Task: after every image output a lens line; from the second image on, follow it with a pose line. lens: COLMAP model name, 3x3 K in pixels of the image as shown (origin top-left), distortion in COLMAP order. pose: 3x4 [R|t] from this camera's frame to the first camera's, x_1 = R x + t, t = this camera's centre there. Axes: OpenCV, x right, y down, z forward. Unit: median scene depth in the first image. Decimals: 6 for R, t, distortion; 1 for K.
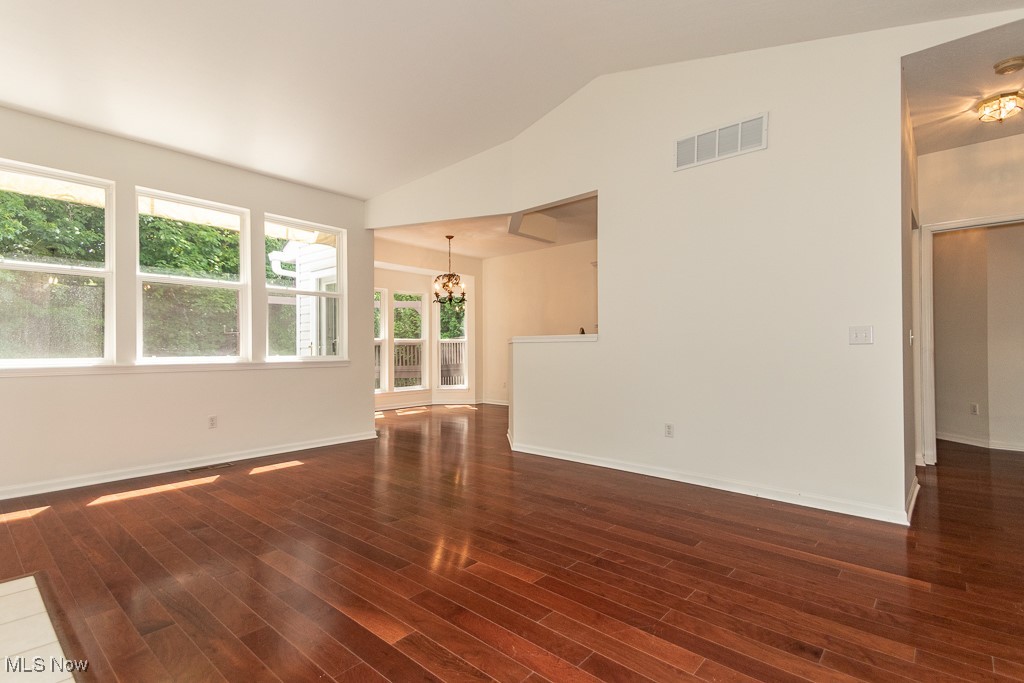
lens RADIAL K [[476.5, 0, 506.5], [0, 476.5, 343.1], [0, 0, 1]] dist [0.045113, -0.007567]
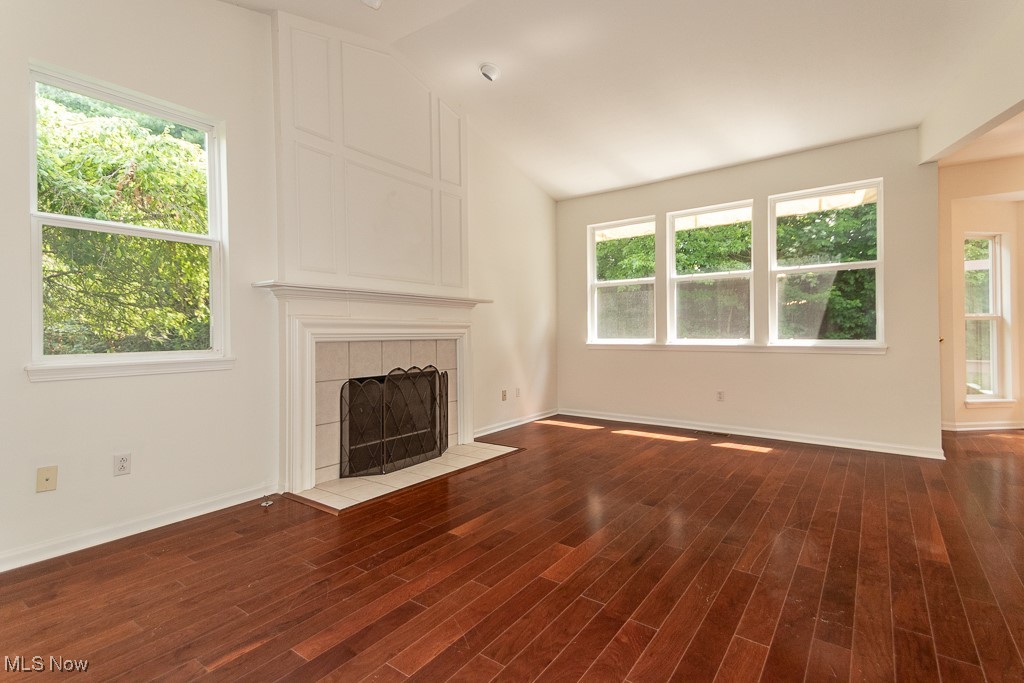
lens RADIAL K [[476.5, 0, 514.5], [0, 476.5, 332.0], [0, 0, 1]] dist [0.045113, -0.007567]
pose [[0.101993, -0.000091, -0.994785, 0.723016], [0.020133, 0.999795, 0.001972, -0.004256], [0.994581, -0.020229, 0.101974, 0.599220]]
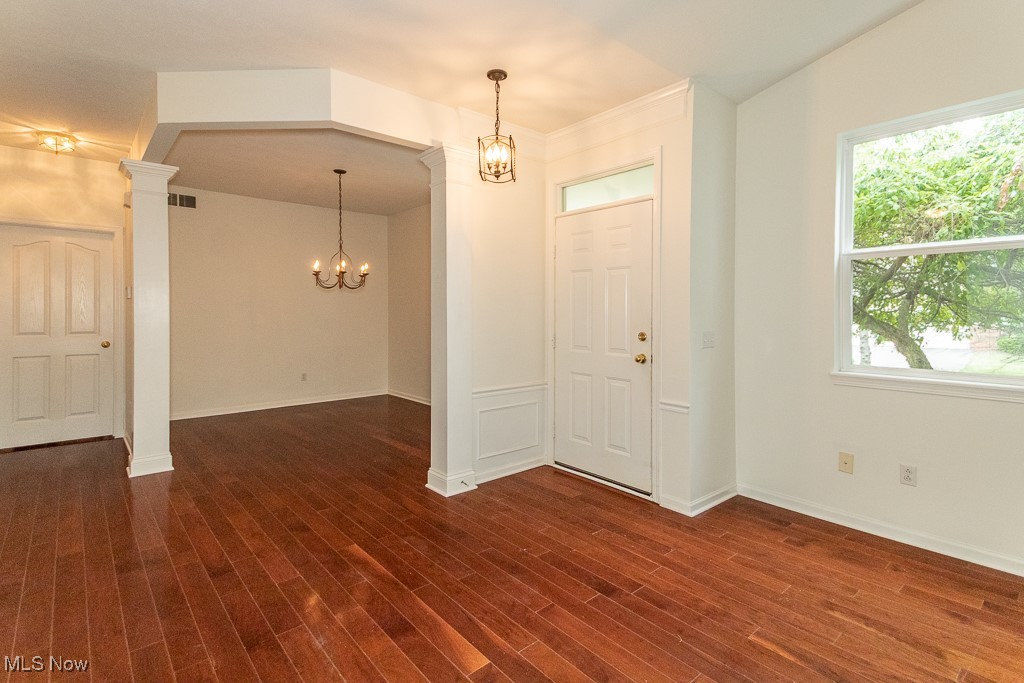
lens RADIAL K [[492.7, 0, 508.7], [0, 492.7, 311.2], [0, 0, 1]] dist [0.039434, -0.002988]
pose [[-0.992531, 0.000973, 0.121986, 0.408455], [-0.000949, 0.999876, -0.015700, -0.073229], [-0.121986, -0.015698, -0.992408, 1.033174]]
